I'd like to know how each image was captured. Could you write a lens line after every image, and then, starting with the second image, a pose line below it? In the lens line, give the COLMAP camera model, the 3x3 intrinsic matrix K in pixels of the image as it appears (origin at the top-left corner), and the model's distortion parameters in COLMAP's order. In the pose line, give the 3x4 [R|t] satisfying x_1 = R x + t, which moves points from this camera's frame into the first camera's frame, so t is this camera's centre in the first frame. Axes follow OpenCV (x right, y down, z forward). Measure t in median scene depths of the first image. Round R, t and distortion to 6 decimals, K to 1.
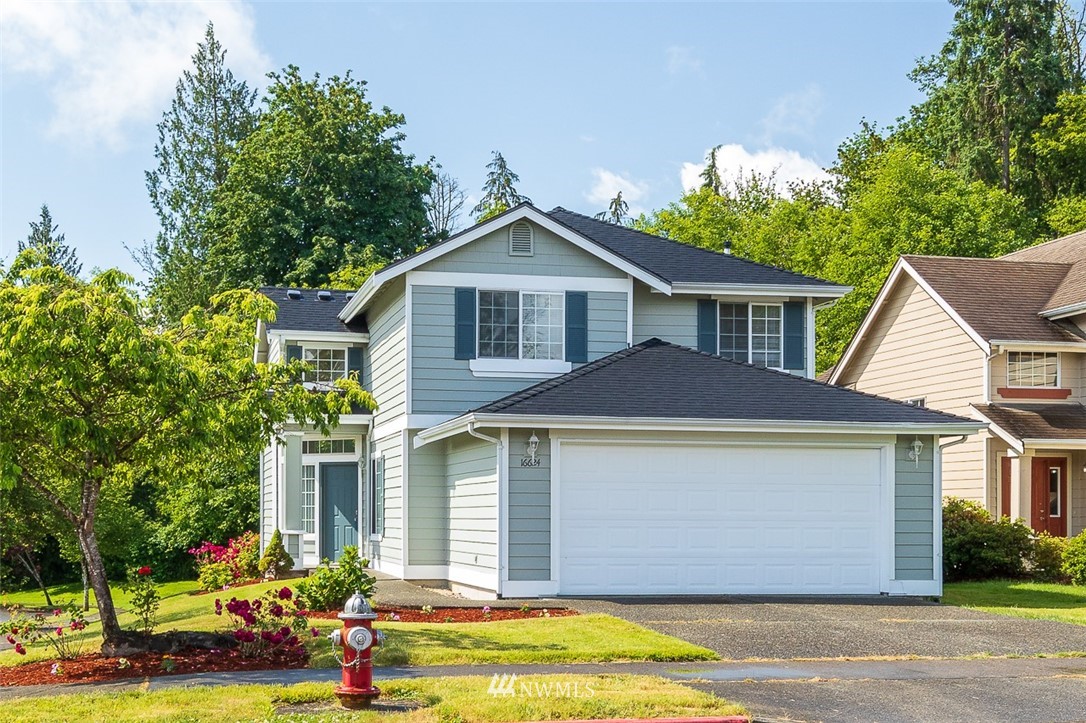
lens RADIAL K [[648.2, 0, 434.4], [0, 648.2, 398.7], [0, 0, 1]] dist [0.001309, -0.000659]
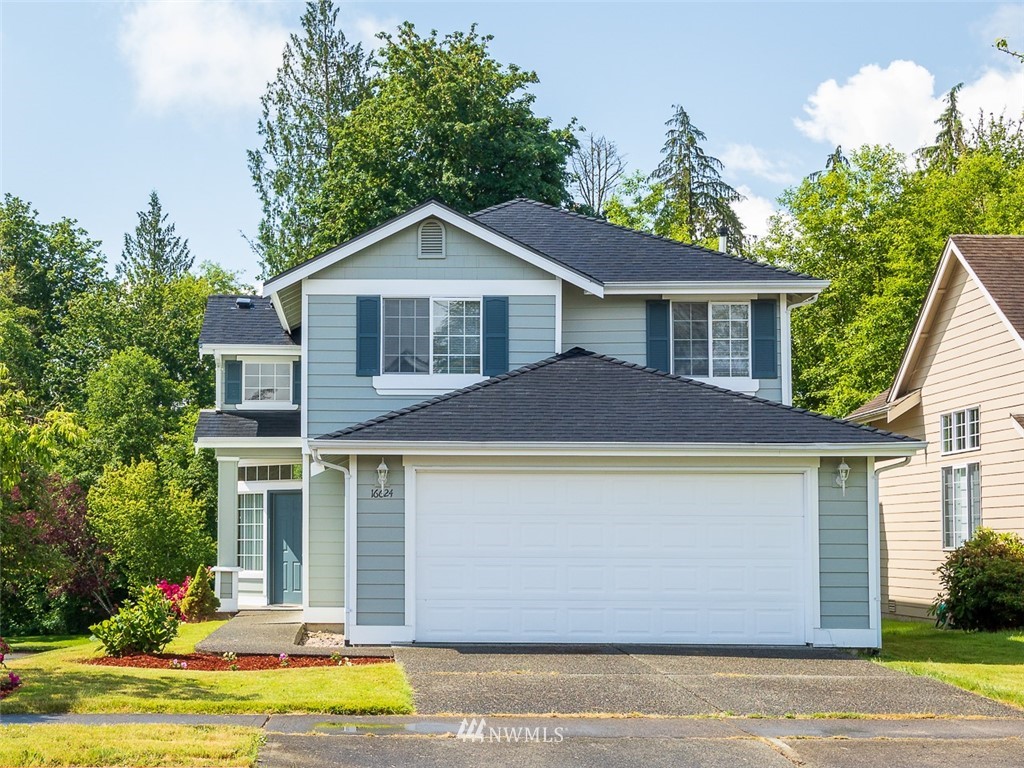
lens RADIAL K [[774.7, 0, 518.1], [0, 774.7, 384.3], [0, 0, 1]] dist [-0.001201, -0.000286]
pose [[0.996136, -0.018316, -0.085887, 0.338714], [0.015889, 0.999457, -0.028854, -0.014549], [0.086369, 0.027378, 0.995887, -0.045437]]
